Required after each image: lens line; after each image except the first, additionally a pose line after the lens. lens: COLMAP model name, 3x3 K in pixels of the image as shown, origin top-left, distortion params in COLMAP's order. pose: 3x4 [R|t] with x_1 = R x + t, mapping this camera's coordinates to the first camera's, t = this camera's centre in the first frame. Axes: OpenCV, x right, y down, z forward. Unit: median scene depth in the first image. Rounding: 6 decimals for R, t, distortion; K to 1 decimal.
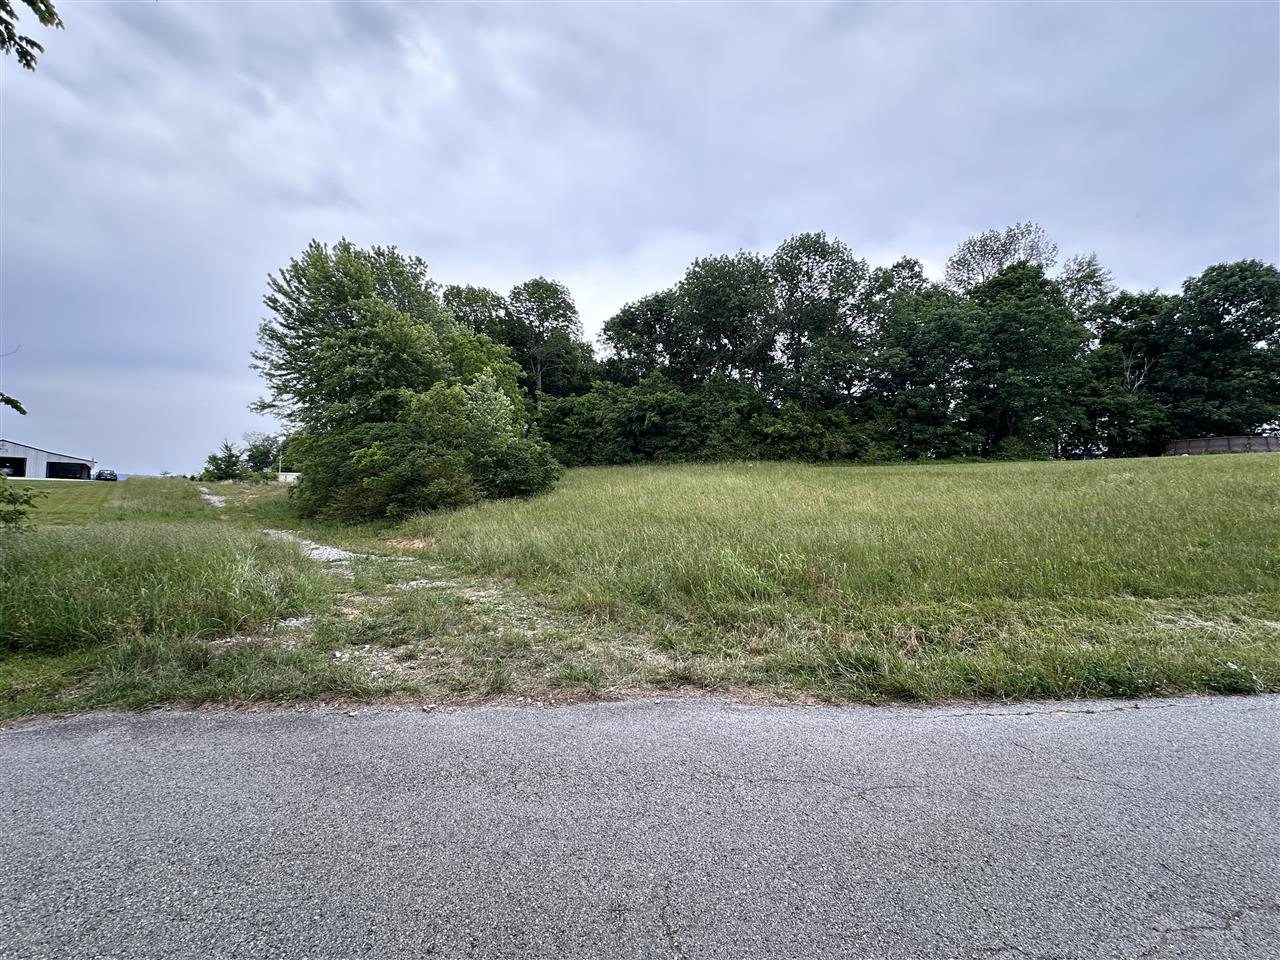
lens RADIAL K [[513.0, 0, 640.0], [0, 513.0, 480.0], [0, 0, 1]] dist [-0.003165, 0.000182]
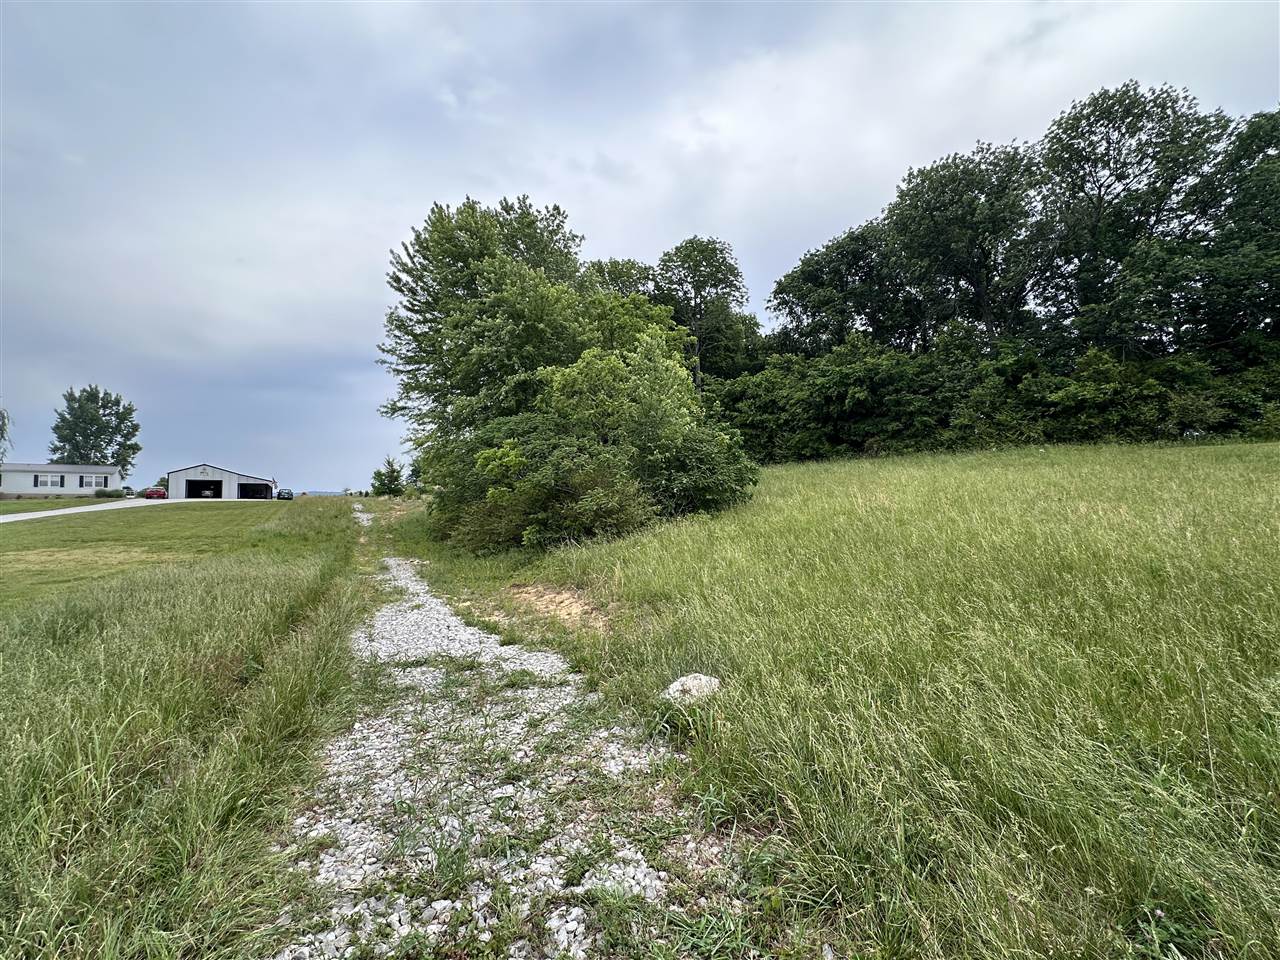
lens RADIAL K [[554.8, 0, 640.0], [0, 554.8, 480.0], [0, 0, 1]] dist [0.000415, 0.000020]
pose [[0.962354, -0.036758, -0.269303, -0.070720], [0.035254, 0.999324, -0.010421, -0.001819], [0.269504, 0.000535, 0.962999, 0.163127]]
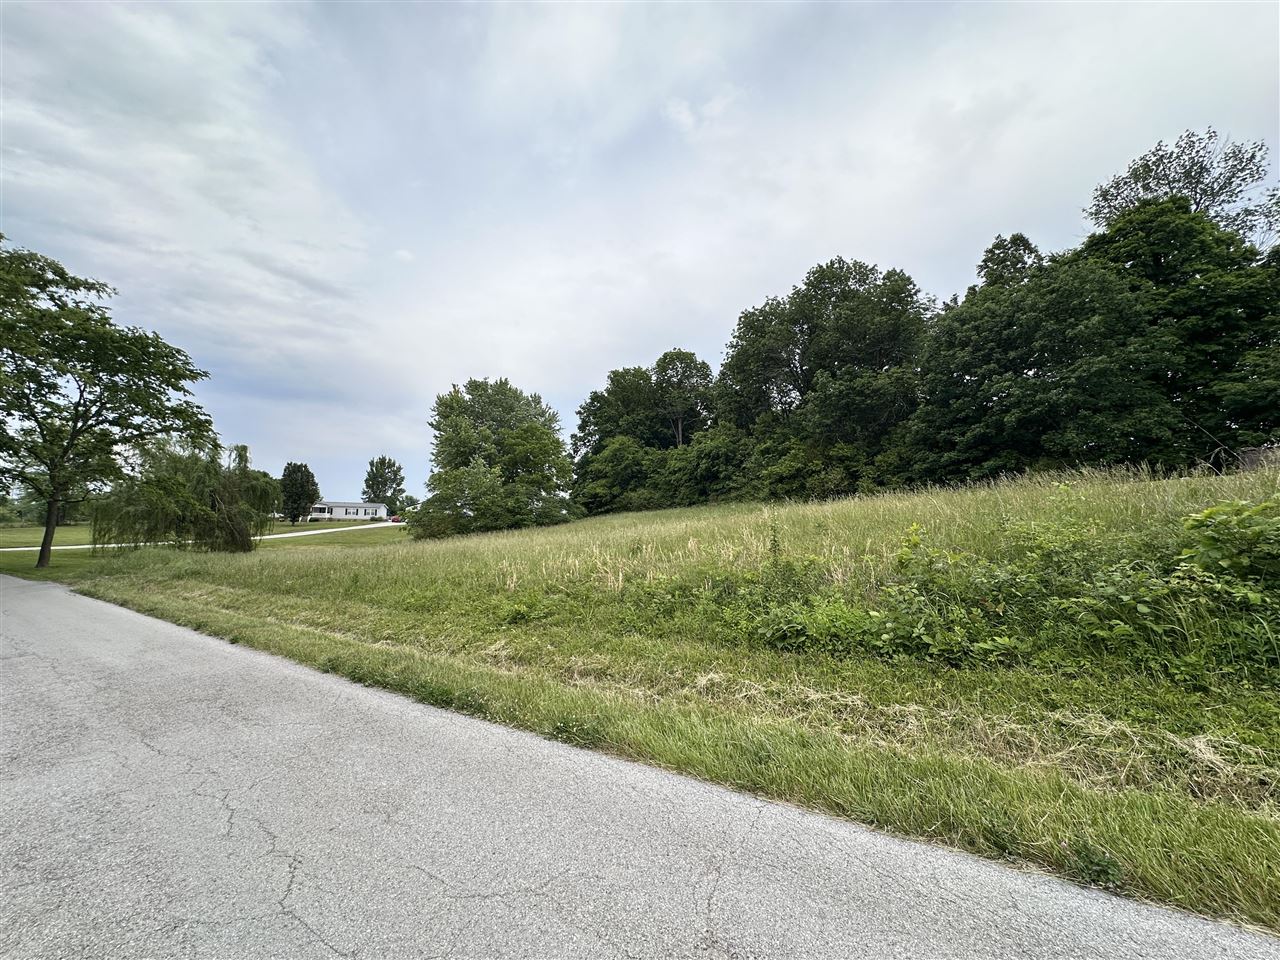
lens RADIAL K [[513.0, 0, 640.0], [0, 513.0, 480.0], [0, 0, 1]] dist [-0.003165, 0.000182]
pose [[0.787841, -0.061302, -0.612821, 0.602153], [0.021352, 0.997155, -0.072297, -0.011188], [0.615509, 0.043873, 0.786908, 0.050494]]
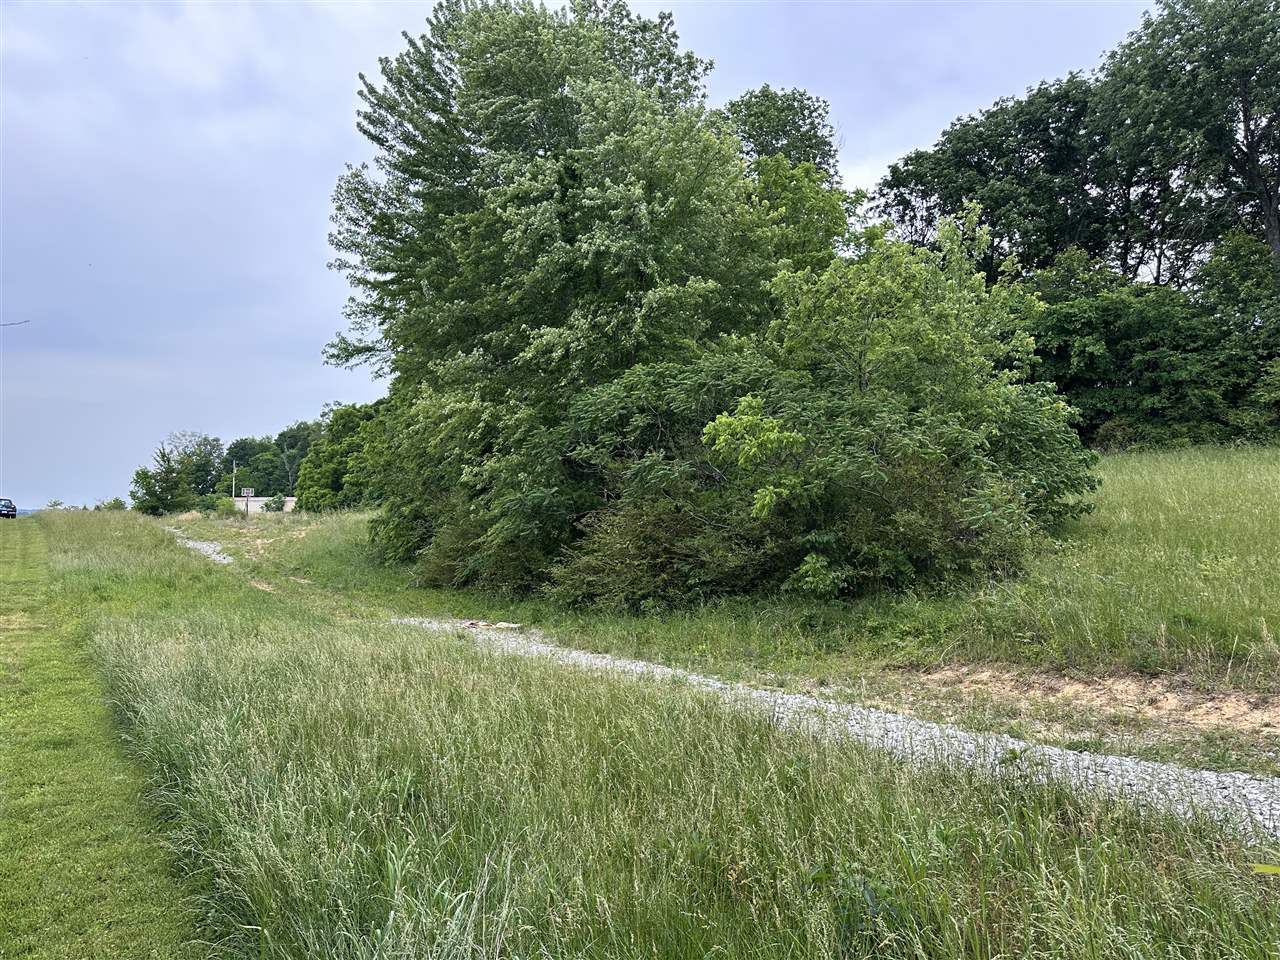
lens RADIAL K [[905.1, 0, 640.0], [0, 905.1, 480.0], [0, 0, 1]] dist [0.020282, -0.002152]
pose [[0.986443, -0.029540, -0.161423, -0.244713], [0.026409, 0.999420, -0.021510, -0.000020], [0.161965, 0.016955, 0.986651, 0.160389]]
